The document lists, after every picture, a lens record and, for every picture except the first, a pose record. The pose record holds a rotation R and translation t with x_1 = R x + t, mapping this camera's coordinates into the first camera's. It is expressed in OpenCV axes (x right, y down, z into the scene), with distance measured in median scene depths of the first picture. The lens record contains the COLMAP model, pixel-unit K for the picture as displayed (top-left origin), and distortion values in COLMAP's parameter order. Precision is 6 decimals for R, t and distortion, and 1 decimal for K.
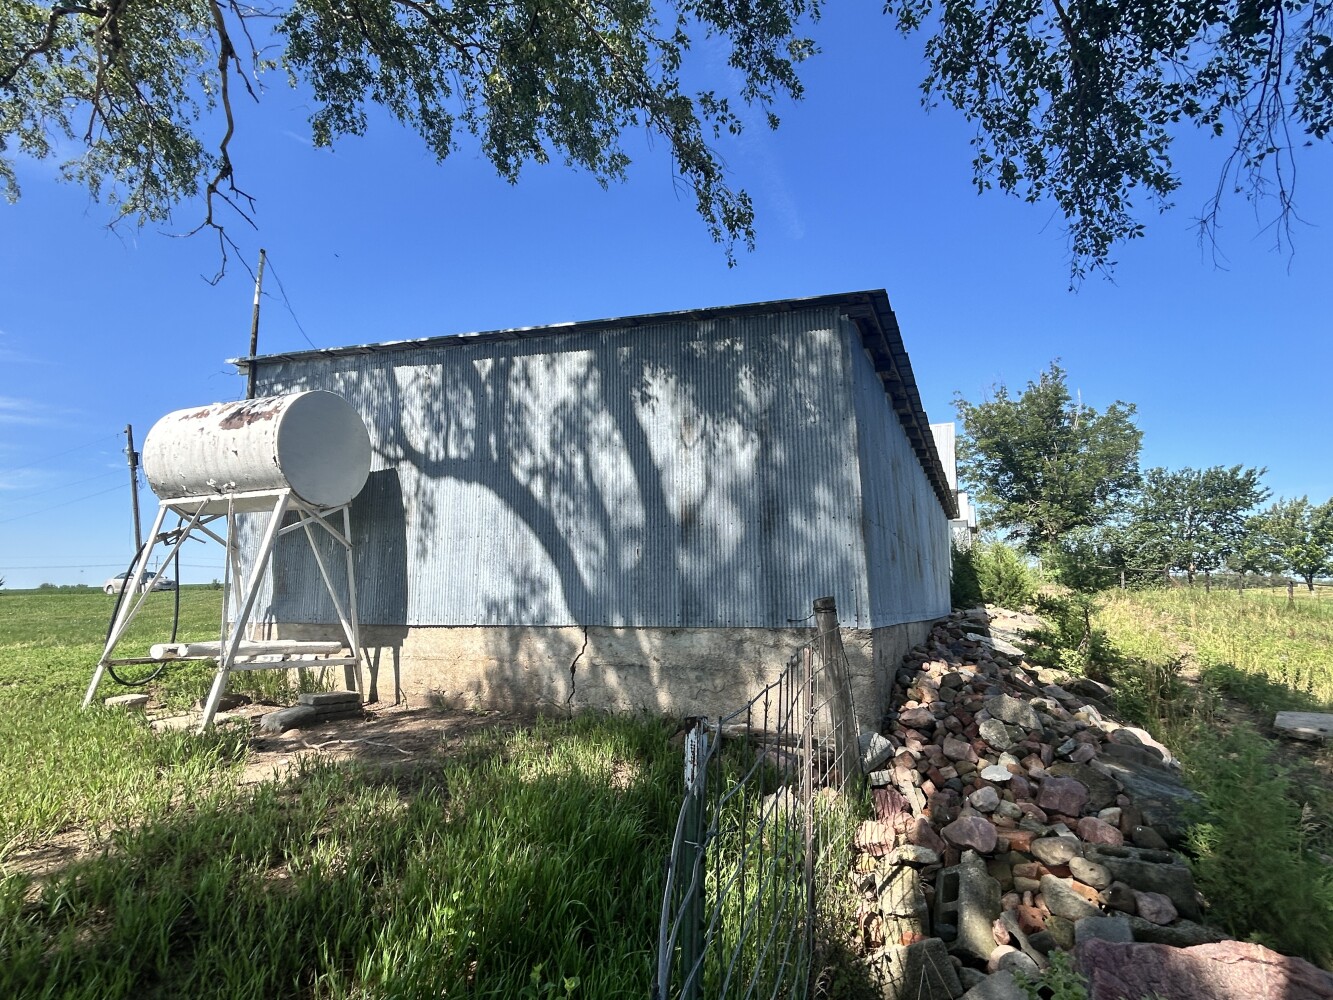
lens RADIAL K [[660.0, 0, 669.8], [0, 660.0, 512.9], [0, 0, 1]] dist [0.001179, -0.000376]
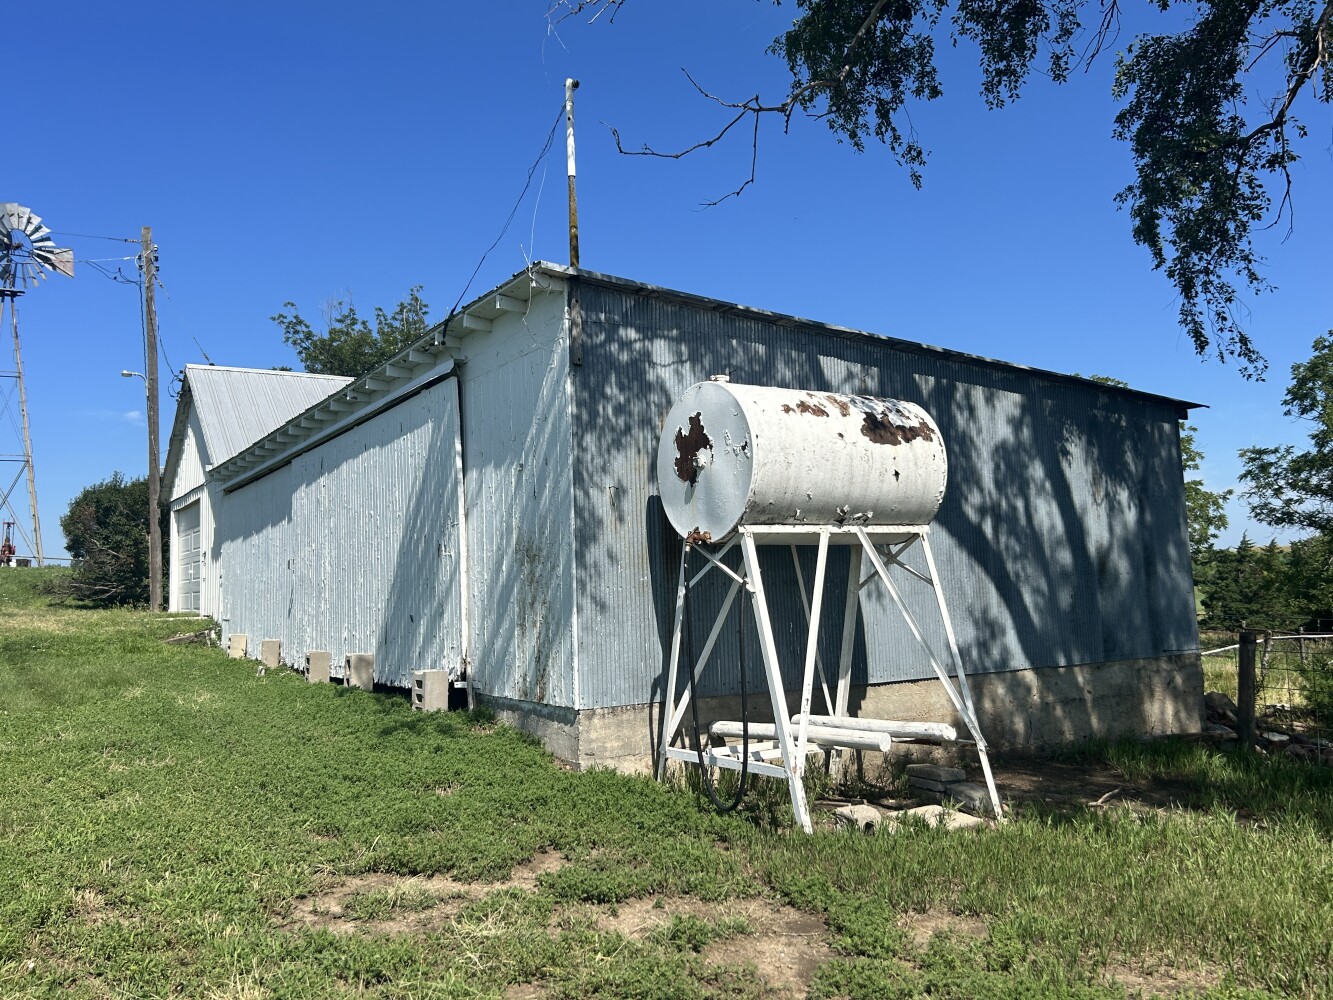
lens RADIAL K [[1124.4, 0, 665.6], [0, 1124.4, 494.4], [0, 0, 1]] dist [0.014366, 0.005672]
pose [[0.597510, 0.056177, 0.799891, -1.817514], [-0.077130, 0.996944, -0.012401, -0.030884], [-0.798143, -0.054286, 0.600017, 0.397424]]
